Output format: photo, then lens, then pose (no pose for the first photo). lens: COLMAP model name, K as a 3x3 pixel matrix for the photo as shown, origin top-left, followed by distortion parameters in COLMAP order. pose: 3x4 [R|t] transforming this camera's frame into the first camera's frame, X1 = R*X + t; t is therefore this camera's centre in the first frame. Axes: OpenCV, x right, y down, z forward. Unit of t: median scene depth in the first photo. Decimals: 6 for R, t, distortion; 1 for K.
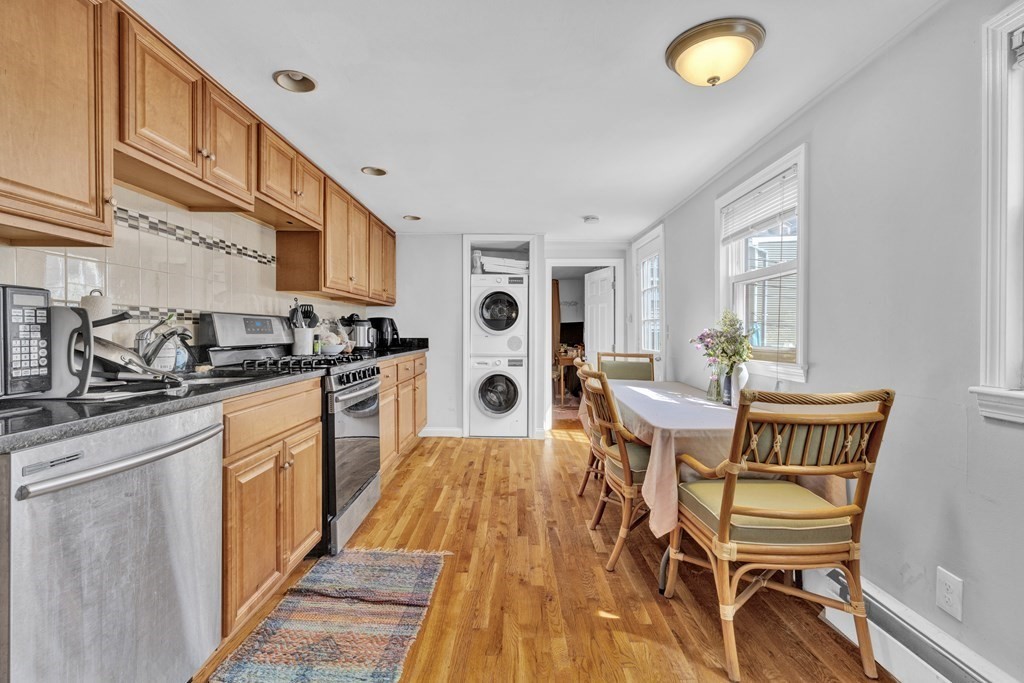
lens RADIAL K [[460.6, 0, 511.8], [0, 460.6, 340.0], [0, 0, 1]] dist [-0.002670, 0.000609]
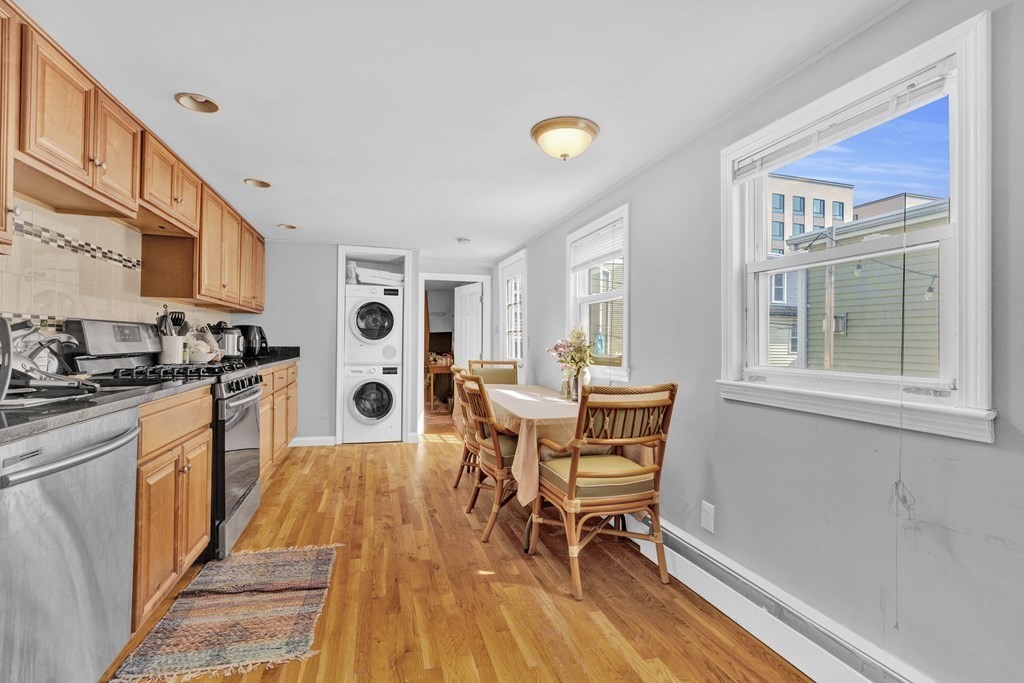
lens RADIAL K [[460.6, 0, 511.1], [0, 460.6, 340.2], [0, 0, 1]] dist [-0.002670, 0.000609]
pose [[0.957064, 0.008014, 0.289766, -0.073771], [-0.002518, 0.999810, -0.019336, -0.000254], [-0.289866, 0.017776, 0.956902, -0.177657]]
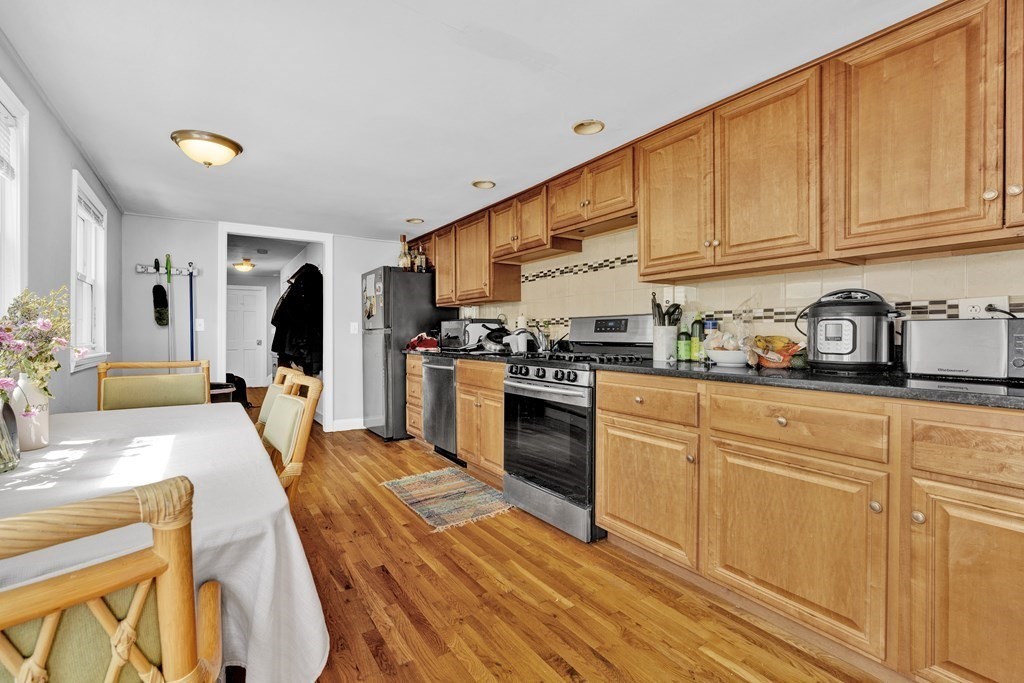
lens RADIAL K [[460.6, 0, 511.4], [0, 460.6, 335.6], [0, 0, 1]] dist [-0.002670, 0.000609]
pose [[-0.830889, -0.000699, -0.556437, 0.346485], [-0.013992, 0.999709, 0.019638, -0.029582], [0.556262, 0.024103, -0.830658, 2.161679]]
